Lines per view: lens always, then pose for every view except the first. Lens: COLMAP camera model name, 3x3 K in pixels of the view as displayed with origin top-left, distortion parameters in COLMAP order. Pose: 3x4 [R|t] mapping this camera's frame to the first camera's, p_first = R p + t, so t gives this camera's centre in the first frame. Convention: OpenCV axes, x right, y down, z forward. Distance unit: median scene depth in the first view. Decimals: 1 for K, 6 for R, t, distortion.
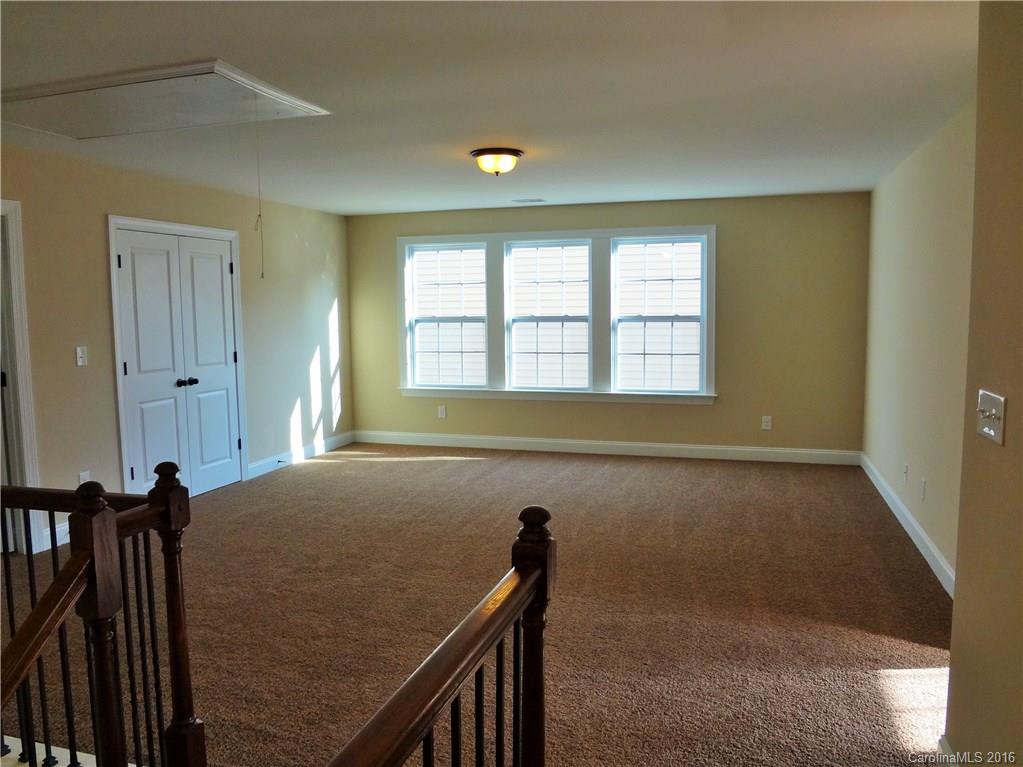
lens RADIAL K [[747.9, 0, 511.5], [0, 747.9, 383.5], [0, 0, 1]] dist [-0.043123, 0.005732]
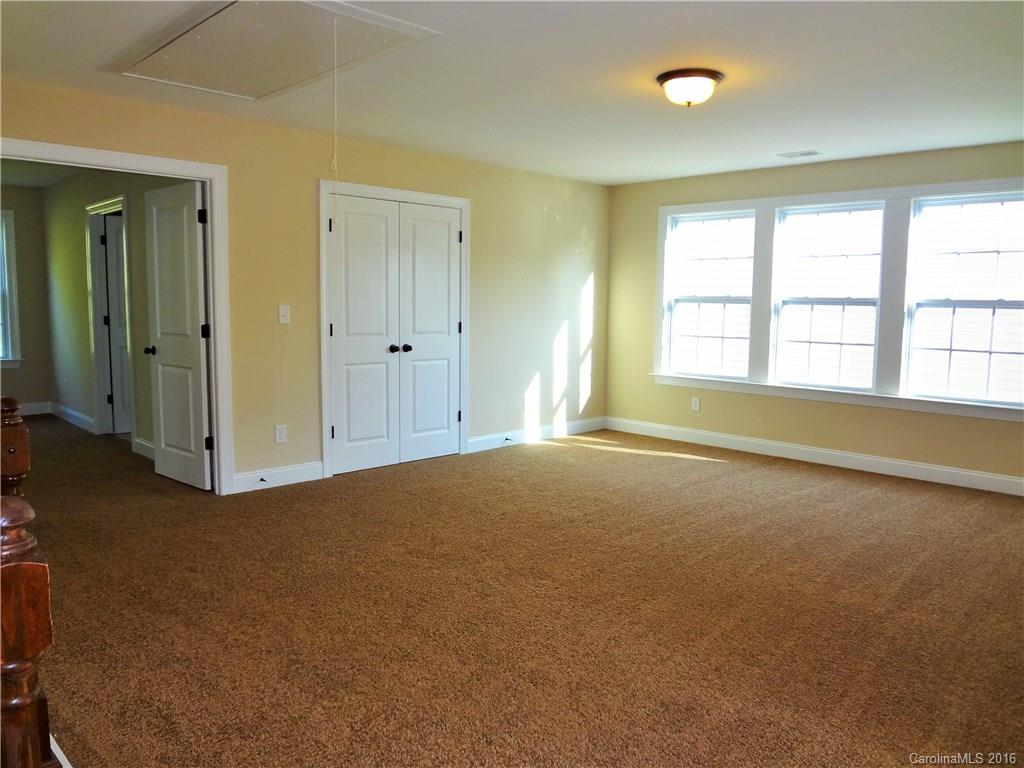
lens RADIAL K [[748.6, 0, 512.0], [0, 748.6, 384.0], [0, 0, 1]] dist [-0.043123, 0.005732]
pose [[0.890810, 0.075369, -0.448081, 0.122888], [-0.070363, 0.997133, 0.027835, 0.005904], [0.448894, 0.006733, 0.893560, 0.131224]]
